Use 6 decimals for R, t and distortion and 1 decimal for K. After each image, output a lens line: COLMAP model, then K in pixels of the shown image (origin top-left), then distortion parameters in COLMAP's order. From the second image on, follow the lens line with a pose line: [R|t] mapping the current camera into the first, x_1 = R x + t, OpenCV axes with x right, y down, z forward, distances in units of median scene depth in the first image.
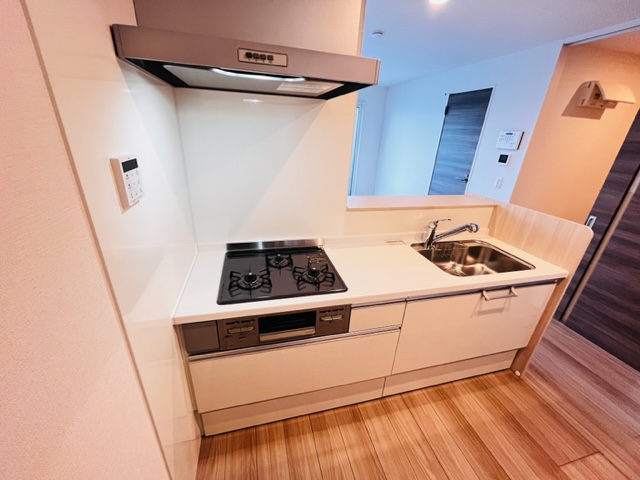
lens RADIAL K [[259.2, 0, 320.0], [0, 259.2, 240.0], [0, 0, 1]] dist [-0.000210, 0.000043]
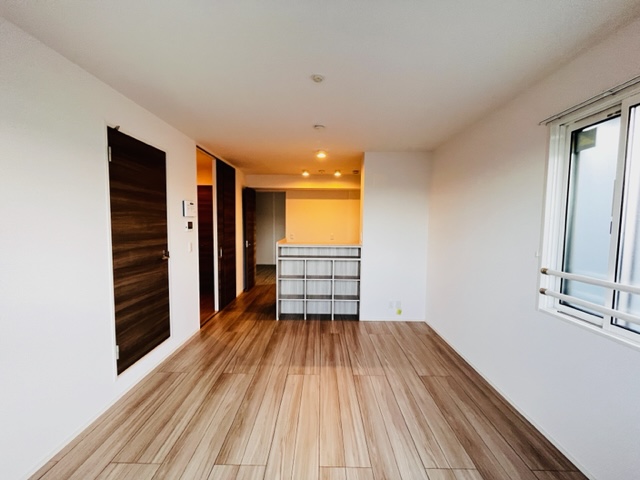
lens RADIAL K [[259.2, 0, 320.0], [0, 259.2, 240.0], [0, 0, 1]] dist [-0.000210, 0.000043]
pose [[-0.964300, -0.073500, 0.254407, -0.169520], [0.049408, 0.893903, 0.445529, -1.430015], [-0.260161, 0.442193, -0.858360, 3.630252]]
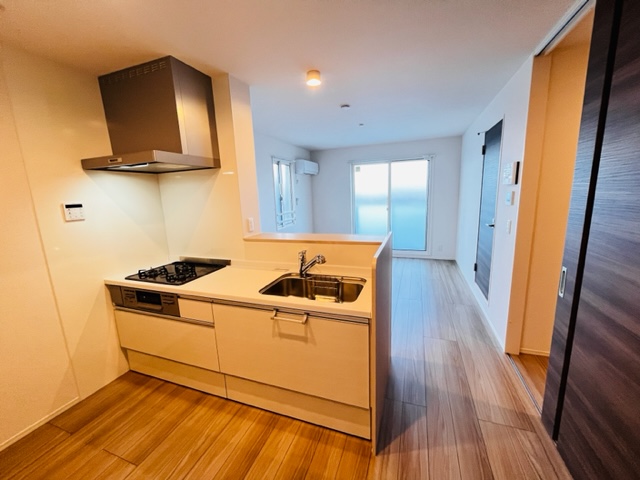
lens RADIAL K [[259.2, 0, 320.0], [0, 259.2, 240.0], [0, 0, 1]] dist [-0.000210, 0.000043]
pose [[0.816076, 0.020532, -0.577580, 1.442920], [-0.146776, 0.973967, -0.172759, 0.070153], [0.558997, 0.225759, 0.797844, 0.178044]]
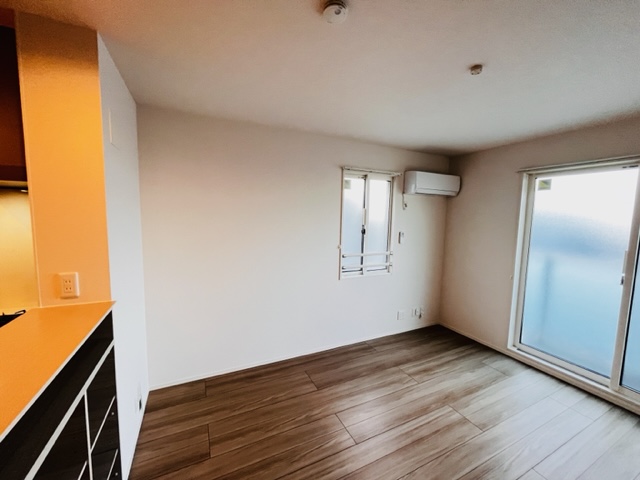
lens RADIAL K [[259.2, 0, 320.0], [0, 259.2, 240.0], [0, 0, 1]] dist [-0.000210, 0.000043]
pose [[0.202061, 0.046564, -0.978265, 1.136177], [-0.394195, 0.918253, -0.037714, -0.657381], [0.896539, 0.393248, 0.203898, 1.697391]]
